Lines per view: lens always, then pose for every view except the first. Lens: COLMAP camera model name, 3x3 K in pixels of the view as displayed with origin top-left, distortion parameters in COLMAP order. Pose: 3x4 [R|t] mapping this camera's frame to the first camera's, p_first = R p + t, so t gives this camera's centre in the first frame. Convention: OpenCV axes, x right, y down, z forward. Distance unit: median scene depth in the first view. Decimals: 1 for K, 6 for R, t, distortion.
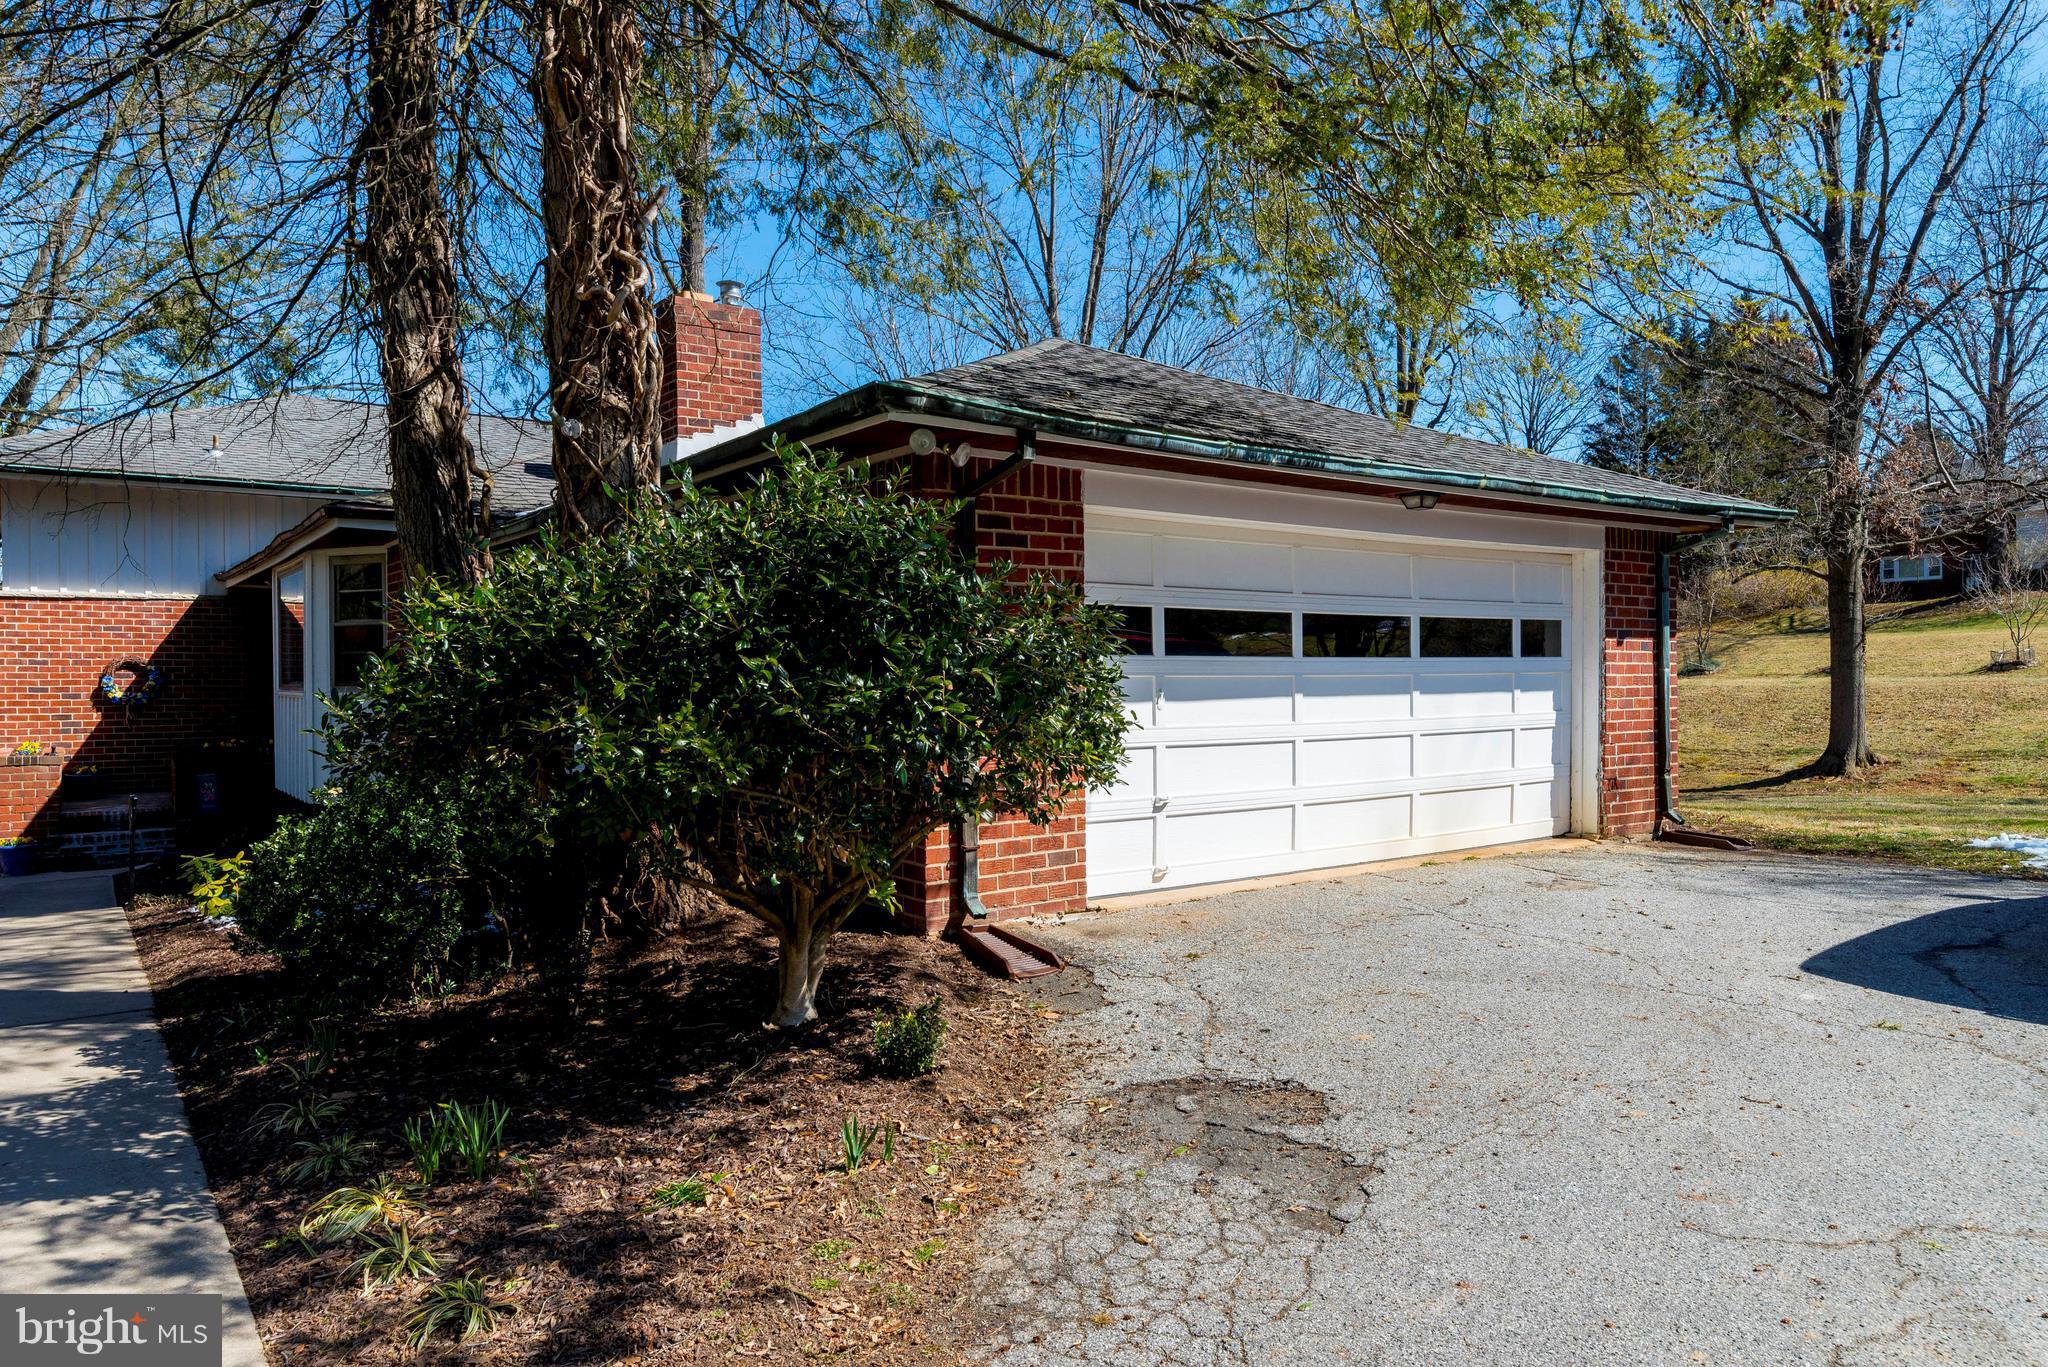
lens RADIAL K [[1357.1, 0, 1024.7], [0, 1357.1, 687.7], [0, 0, 1]] dist [0.000142, 0.000320]
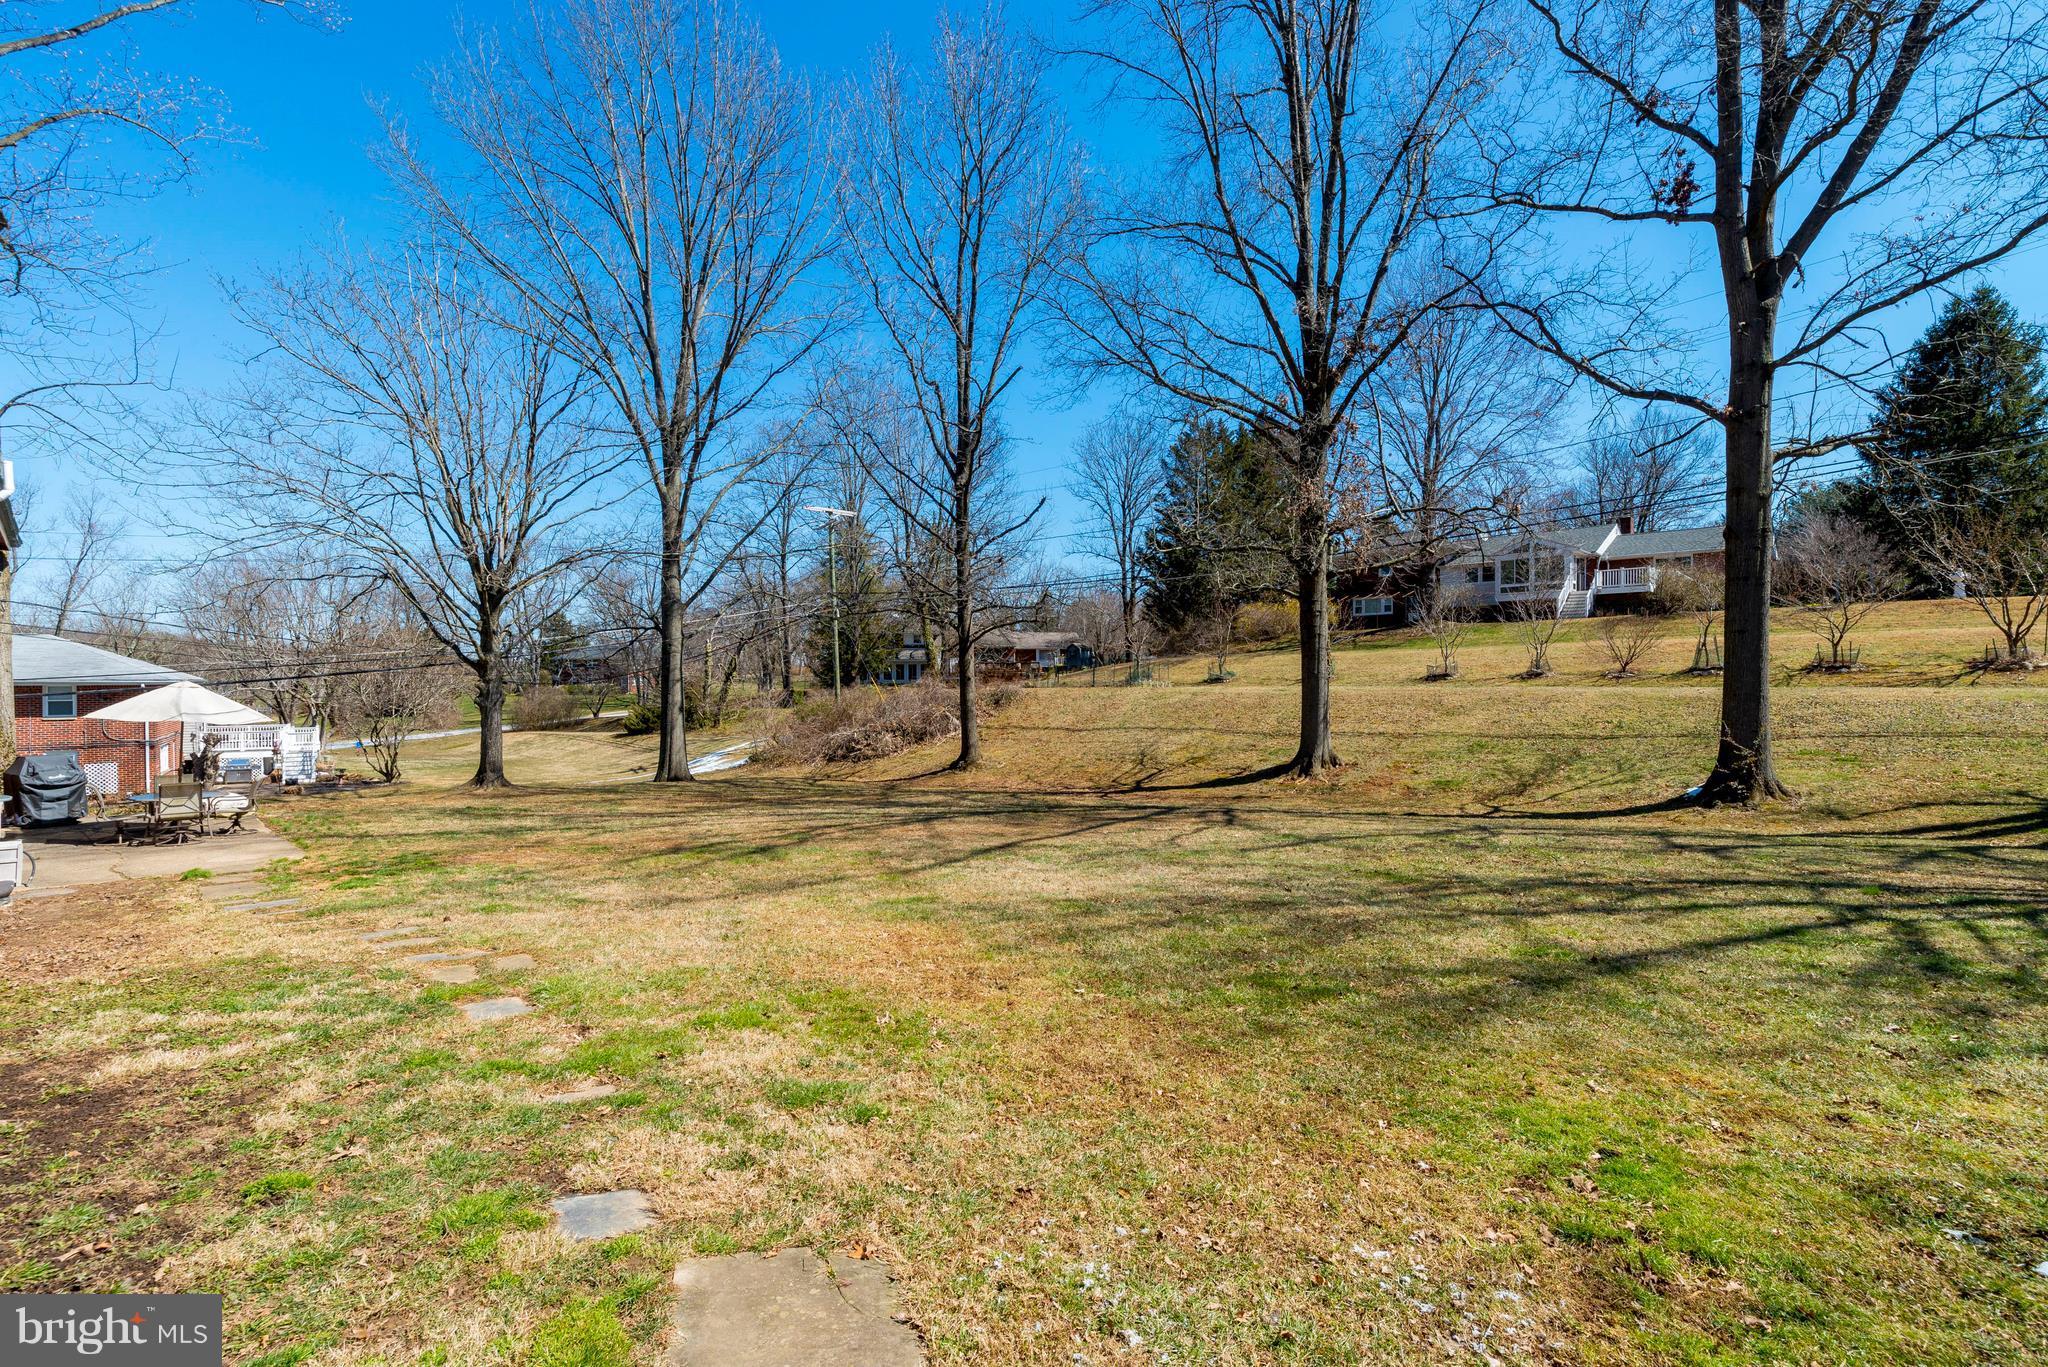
lens RADIAL K [[879.6, 0, 1023.5], [0, 879.6, 680.7], [0, 0, 1]] dist [0.008257, -0.001767]
pose [[0.980579, 0.004742, 0.196068, 0.229896], [-0.003919, 0.999982, -0.004584, -0.009239], [-0.196086, 0.003726, 0.980580, 0.338412]]
